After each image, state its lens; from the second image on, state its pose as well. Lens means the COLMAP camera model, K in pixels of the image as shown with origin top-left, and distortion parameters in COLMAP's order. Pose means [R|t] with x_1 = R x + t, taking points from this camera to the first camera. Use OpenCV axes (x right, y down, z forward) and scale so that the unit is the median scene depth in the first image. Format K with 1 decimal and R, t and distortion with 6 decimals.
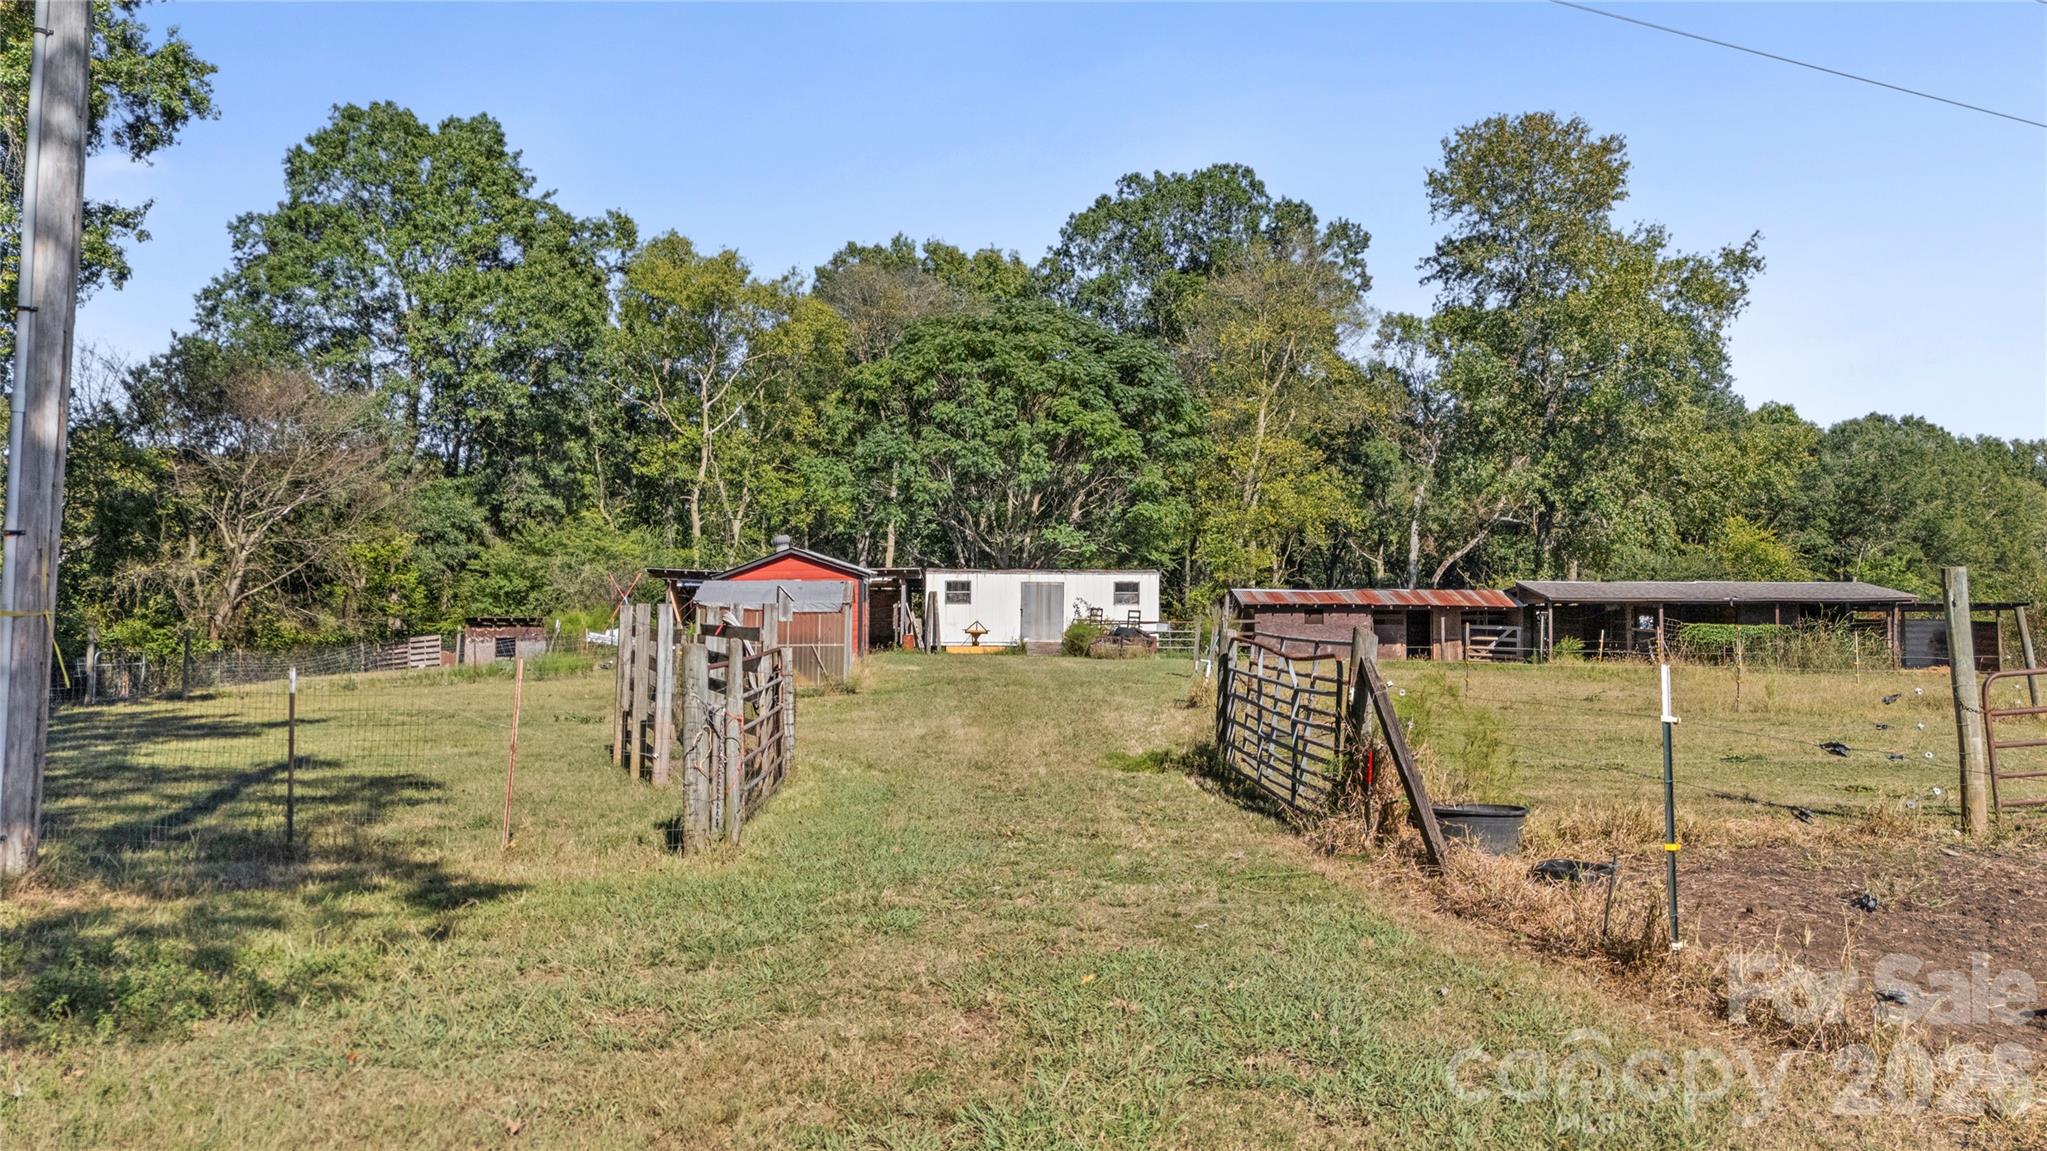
lens RADIAL K [[1615.1, 0, 1025.8], [0, 1615.1, 587.3], [0, 0, 1]] dist [0.078564, -0.024355]
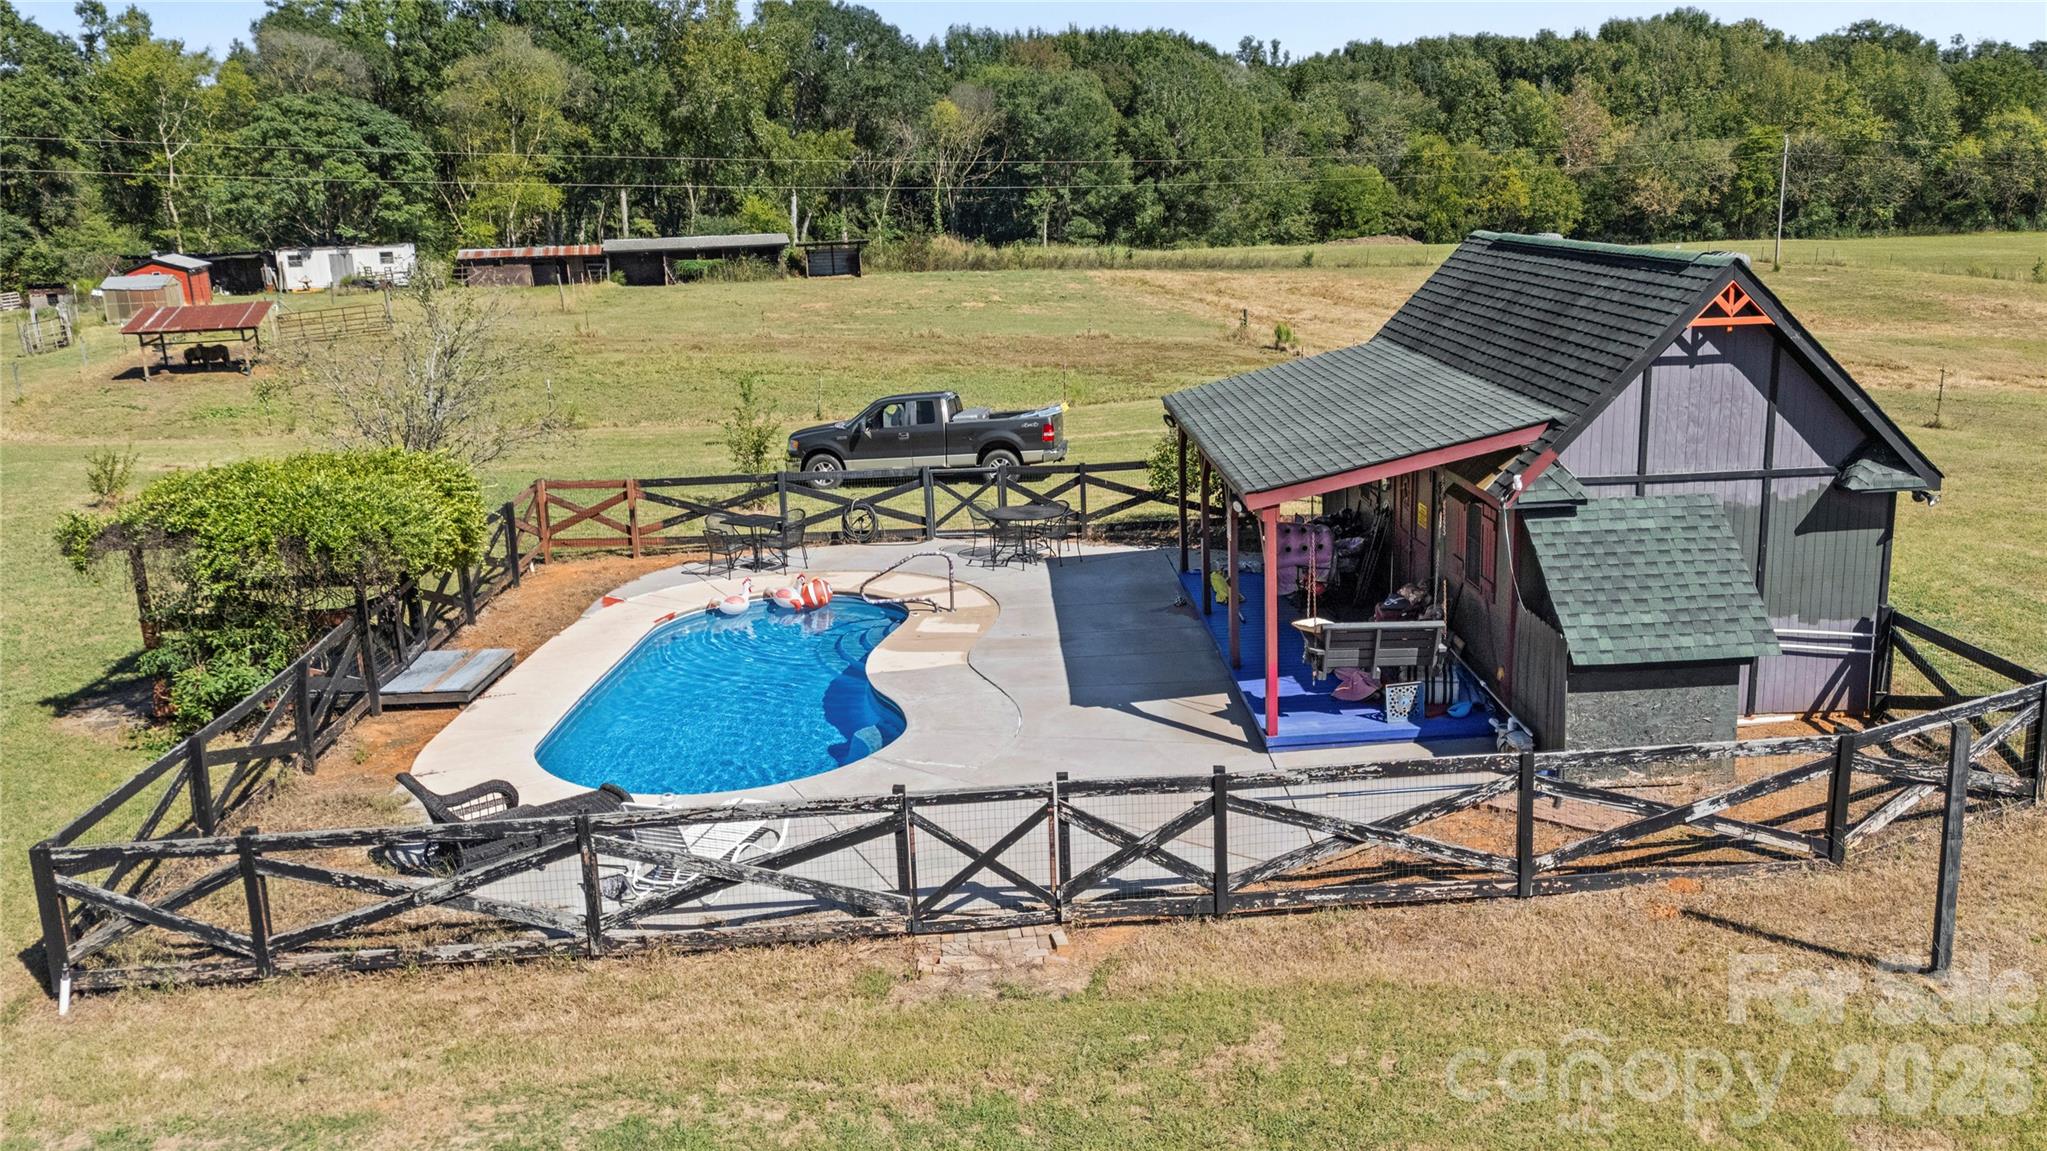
lens RADIAL K [[1615.1, 0, 1012.9], [0, 1615.1, 590.2], [0, 0, 1]] dist [0.078564, -0.024355]
pose [[0.988272, -0.079848, 0.130167, 0.520715], [0.044602, 0.966166, 0.254036, -0.077494], [-0.146047, -0.245251, 0.958396, -1.119728]]
